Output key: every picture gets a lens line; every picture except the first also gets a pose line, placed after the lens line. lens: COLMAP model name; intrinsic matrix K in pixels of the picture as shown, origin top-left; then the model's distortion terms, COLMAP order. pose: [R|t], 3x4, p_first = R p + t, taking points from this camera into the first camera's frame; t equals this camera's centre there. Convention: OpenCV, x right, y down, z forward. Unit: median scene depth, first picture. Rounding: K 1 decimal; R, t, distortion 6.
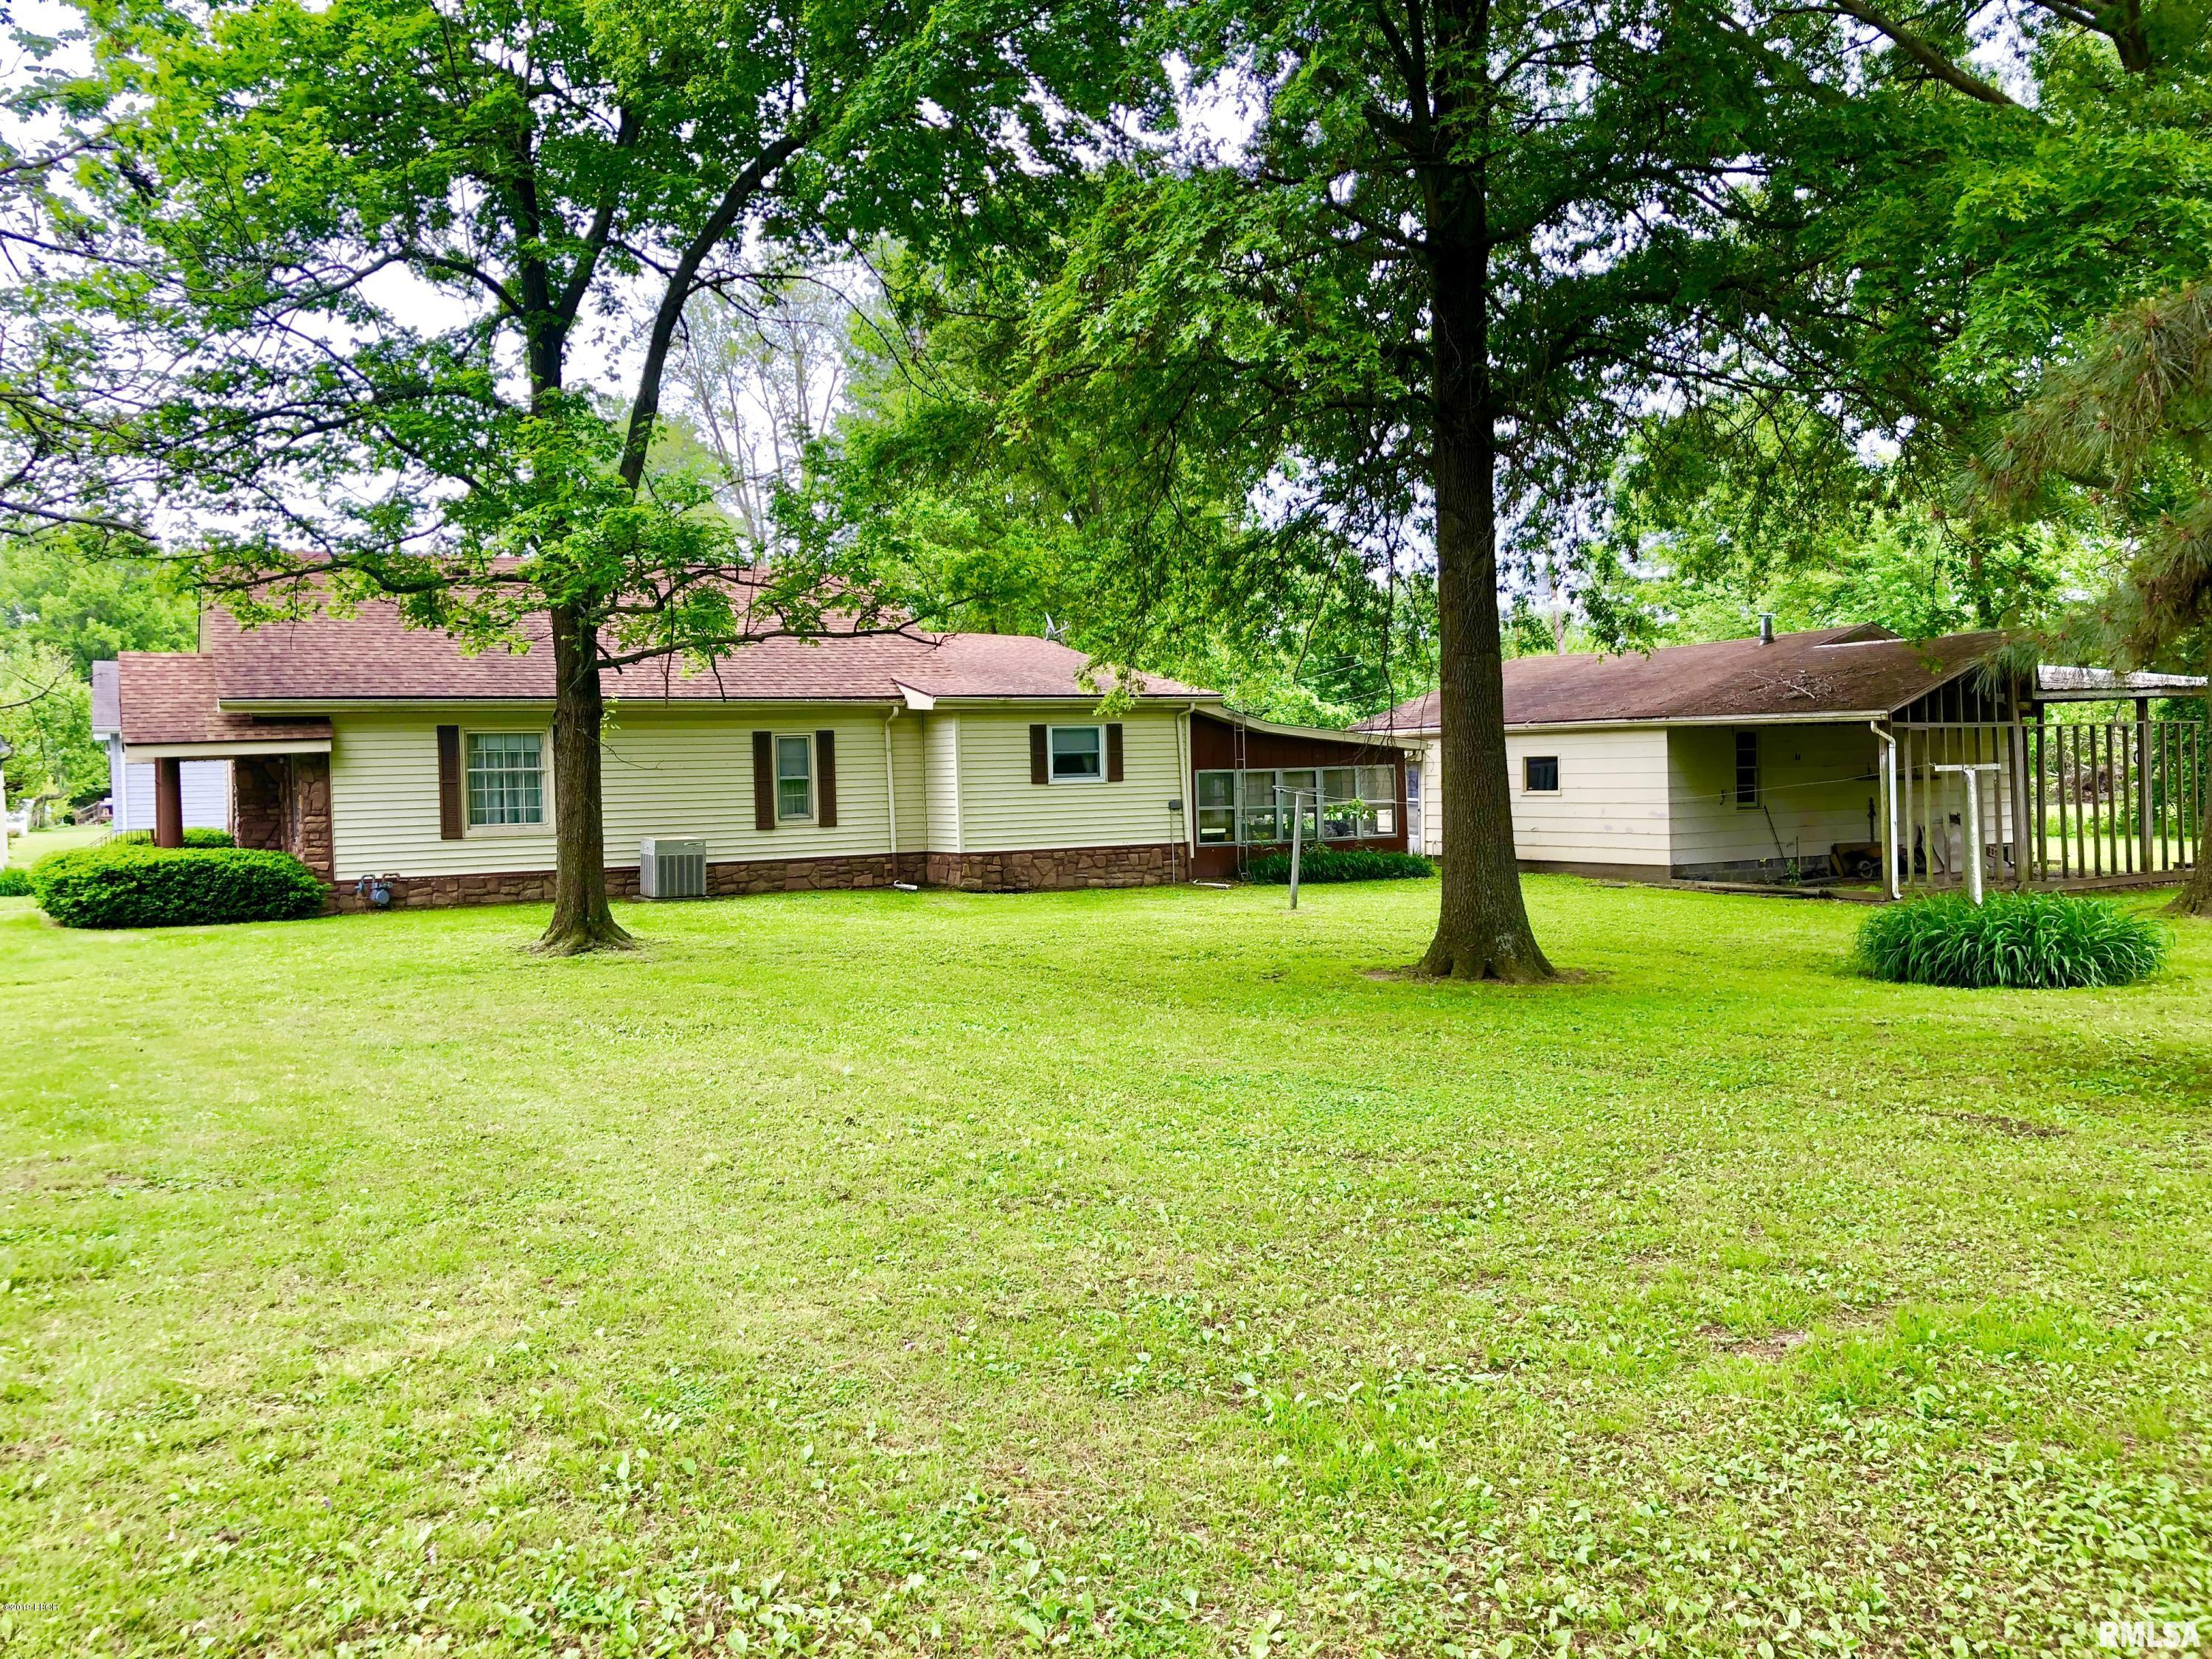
lens RADIAL K [[1864.8, 0, 1112.1], [0, 1864.8, 821.7], [0, 0, 1]] dist [0.031573, -0.038693]
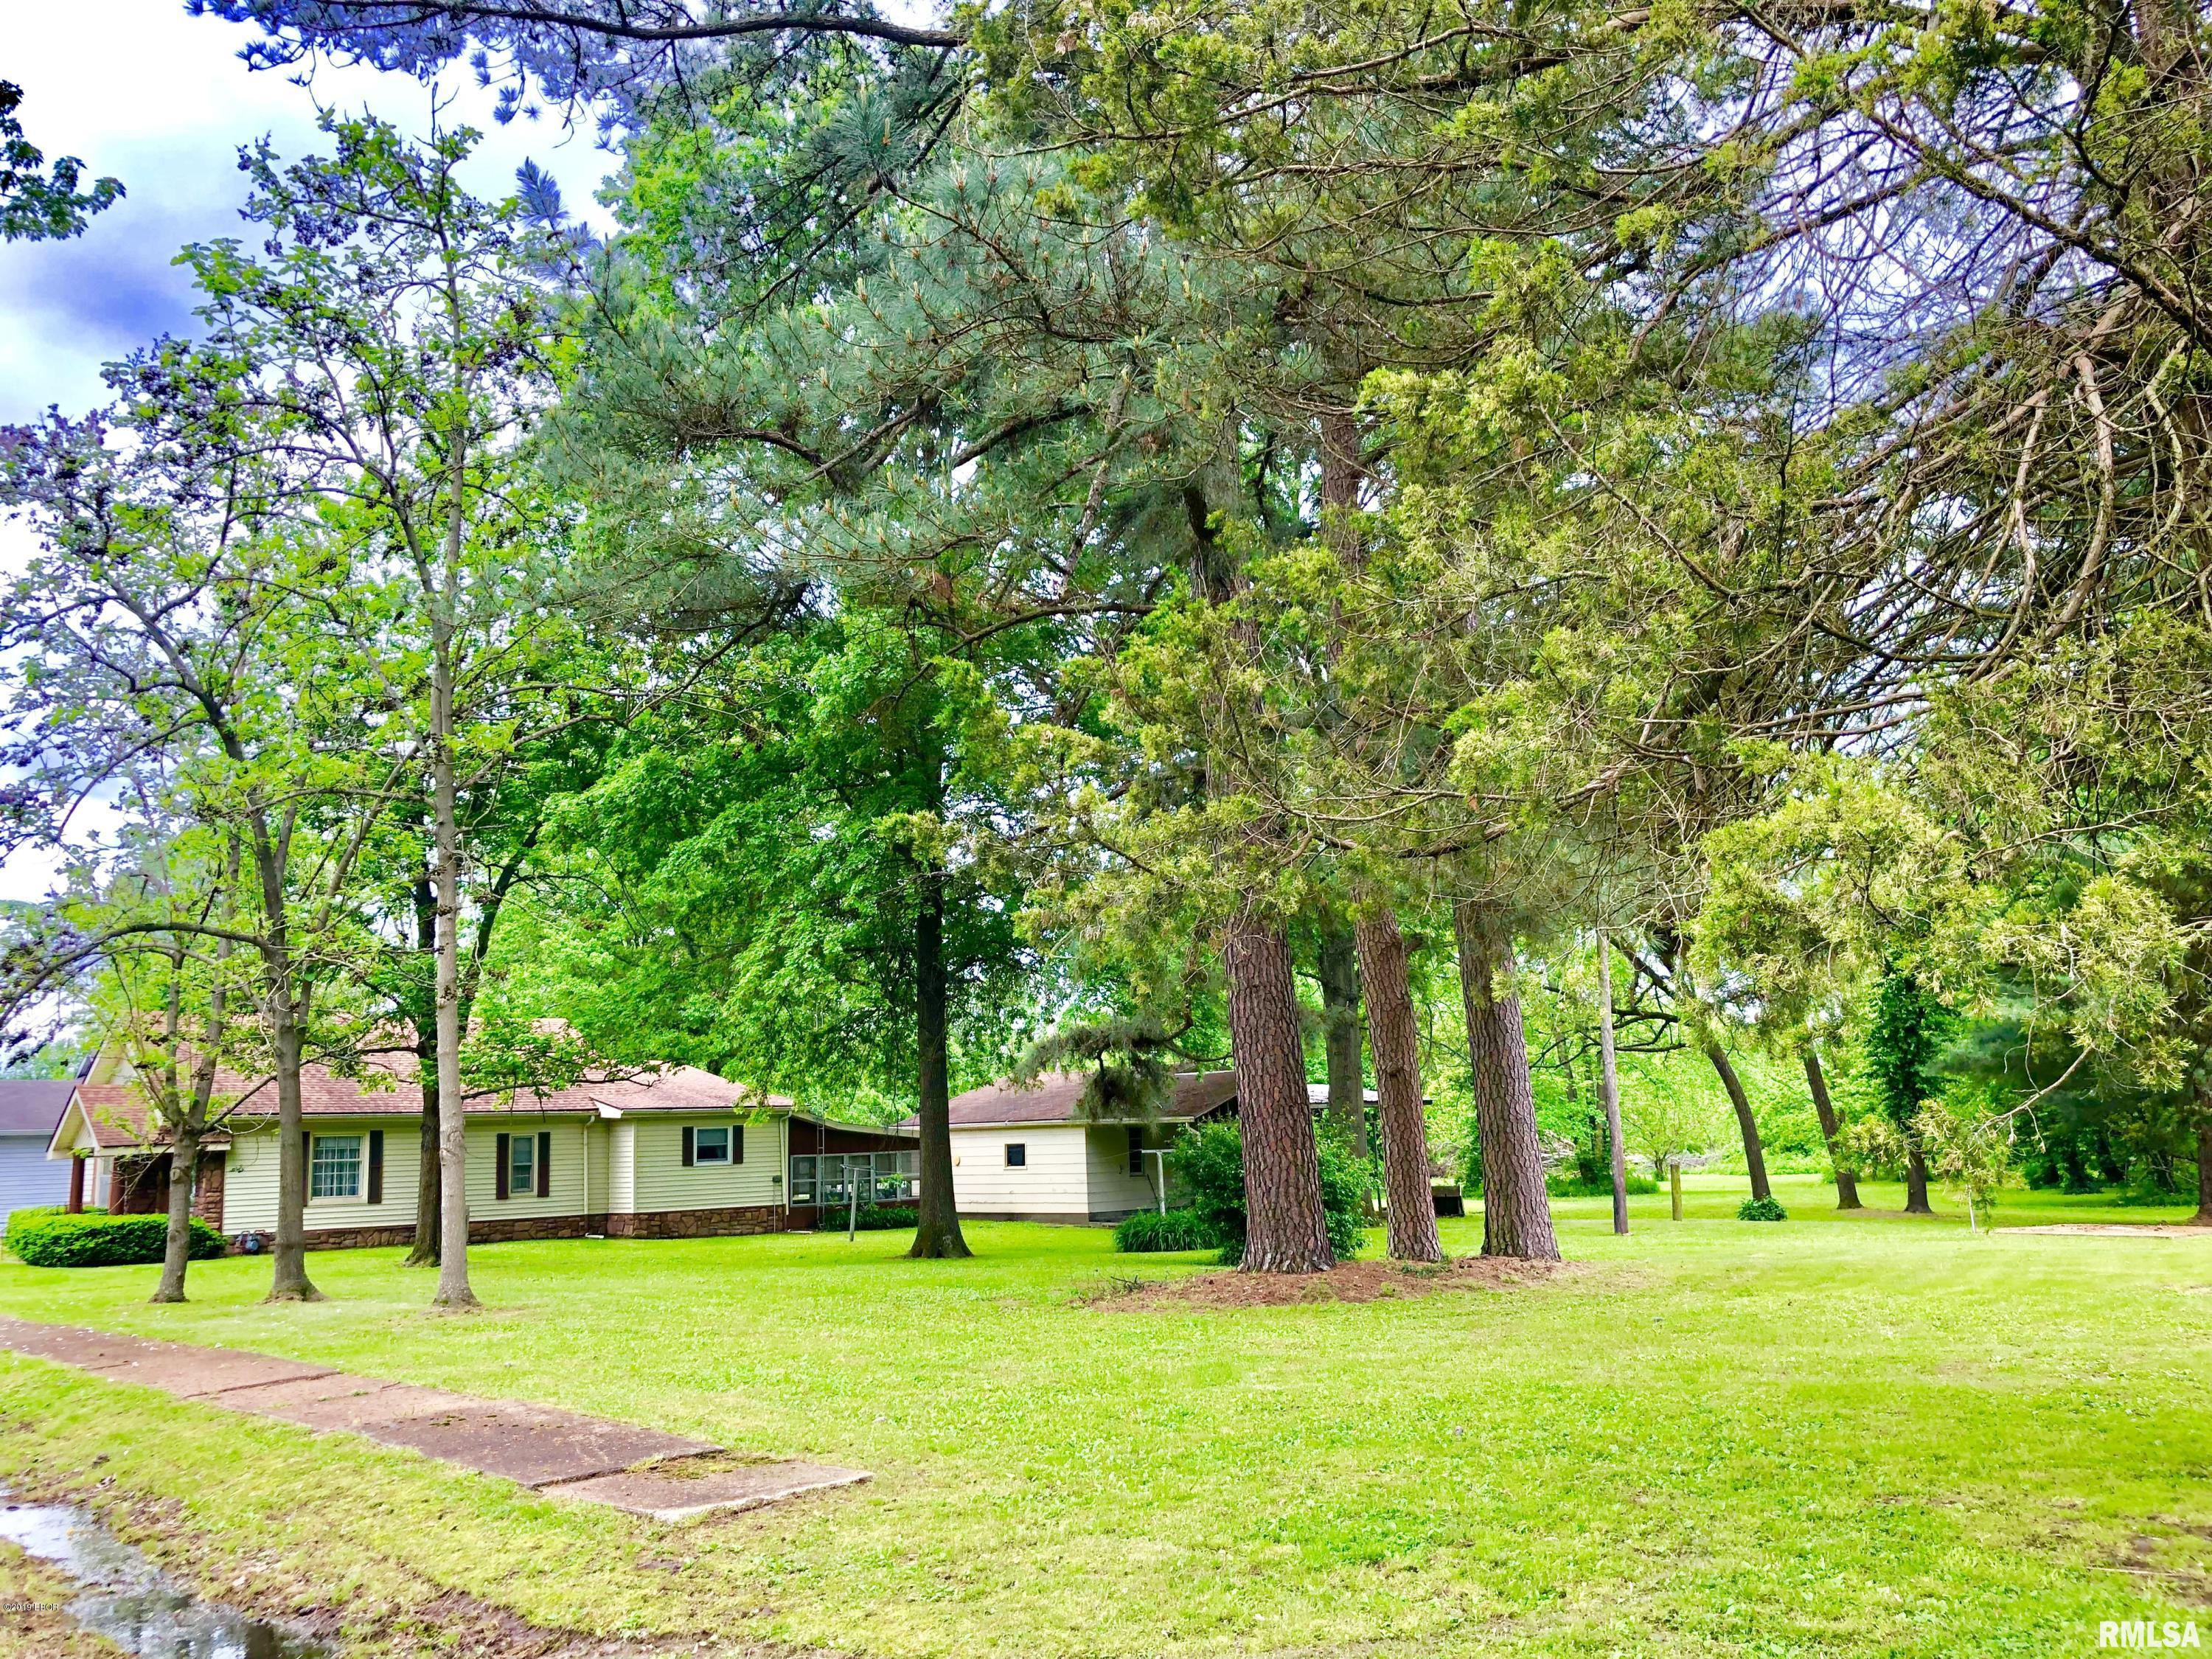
lens RADIAL K [[1864.8, 0, 1118.2], [0, 1864.8, 834.8], [0, 0, 1]] dist [0.031573, -0.038693]
pose [[0.973798, 0.029497, 0.225492, -0.049178], [0.015227, 0.980870, -0.194069, 0.016224], [-0.226903, 0.192418, 0.954720, -0.601907]]
